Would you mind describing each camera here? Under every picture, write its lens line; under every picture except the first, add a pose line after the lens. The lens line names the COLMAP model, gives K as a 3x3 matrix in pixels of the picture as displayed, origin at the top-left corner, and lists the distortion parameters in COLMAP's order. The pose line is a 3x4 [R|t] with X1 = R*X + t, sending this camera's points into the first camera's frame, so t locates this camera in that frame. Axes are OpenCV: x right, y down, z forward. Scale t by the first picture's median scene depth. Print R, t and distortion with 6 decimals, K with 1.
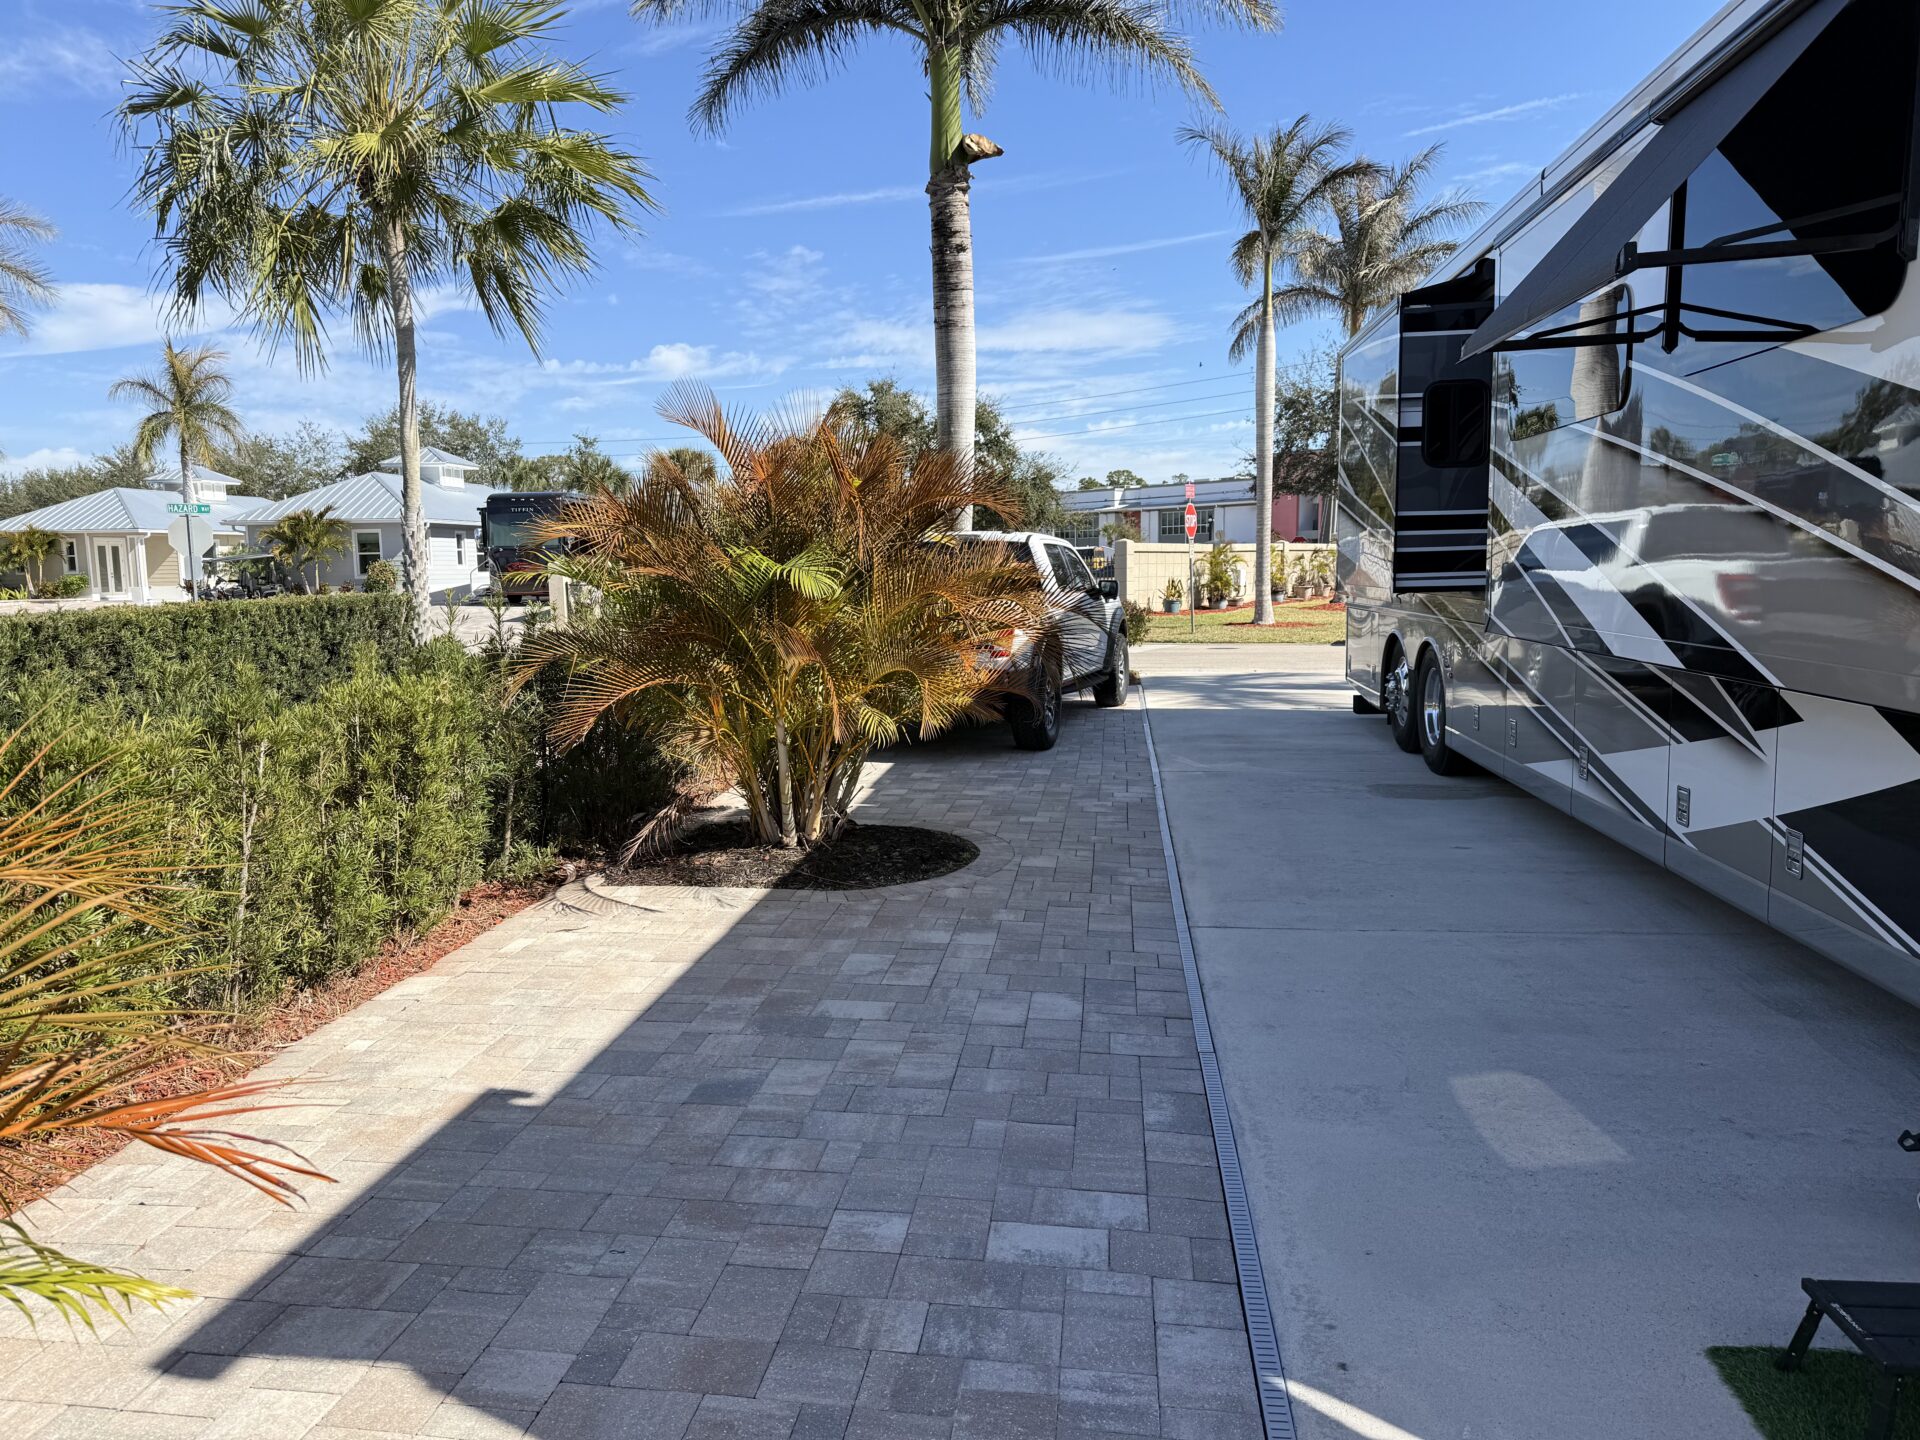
lens RADIAL K [[1342.1, 0, 960.0], [0, 1342.1, 720.0], [0, 0, 1]] dist [0.092610, -0.137678]
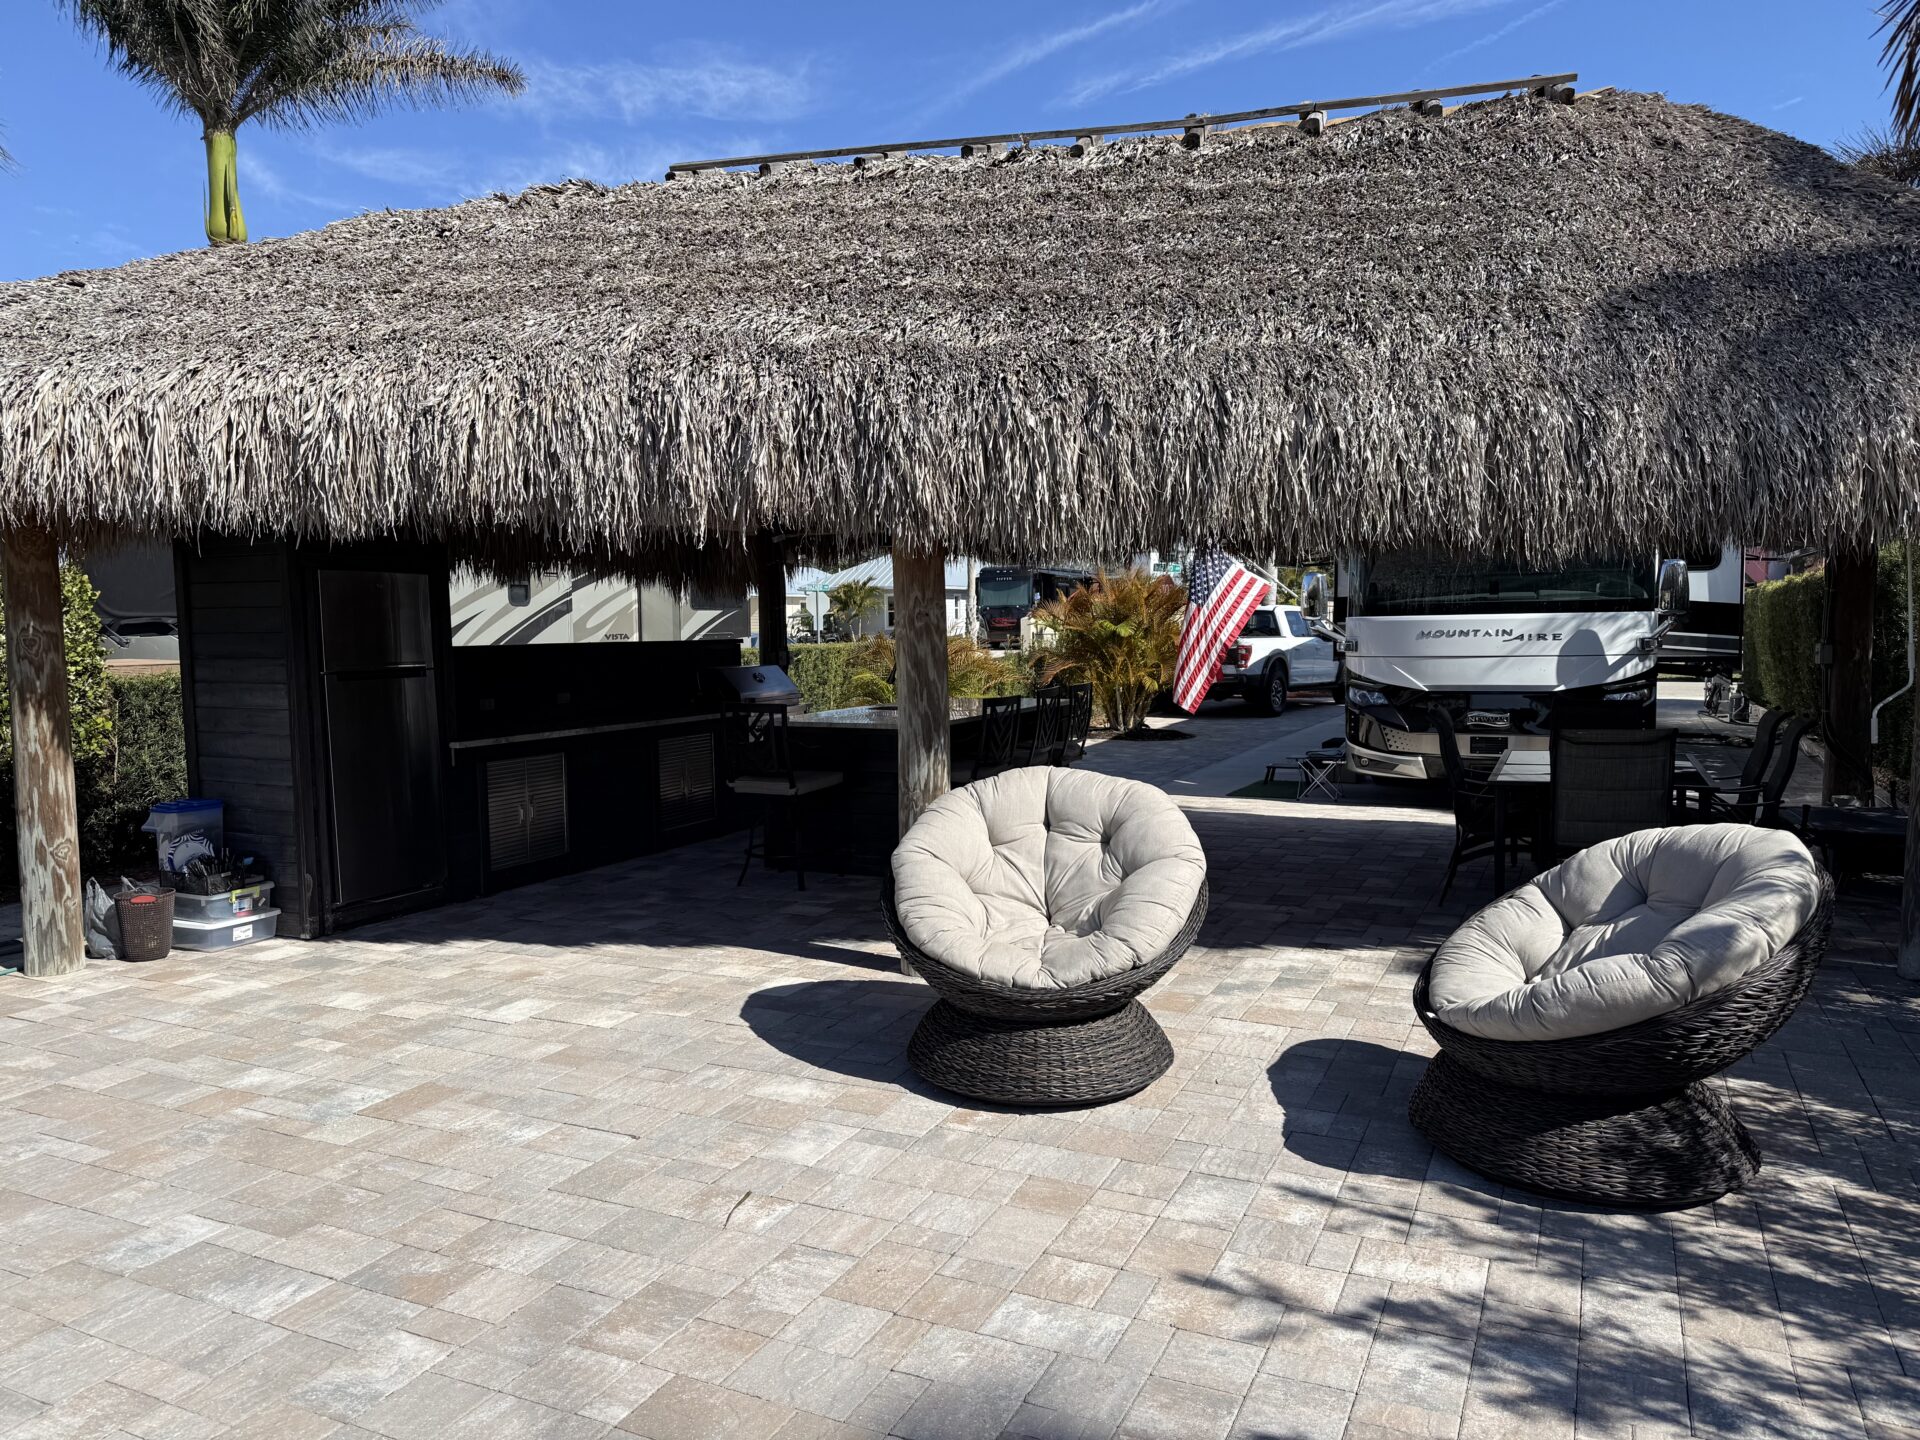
lens RADIAL K [[1342.1, 0, 960.0], [0, 1342.1, 720.0], [0, 0, 1]] dist [0.092610, -0.137678]
pose [[0.945983, 0.025875, -0.323181, 0.244889], [-0.037752, 0.998820, -0.030536, 0.094096], [0.322010, 0.041087, 0.945844, -0.921400]]
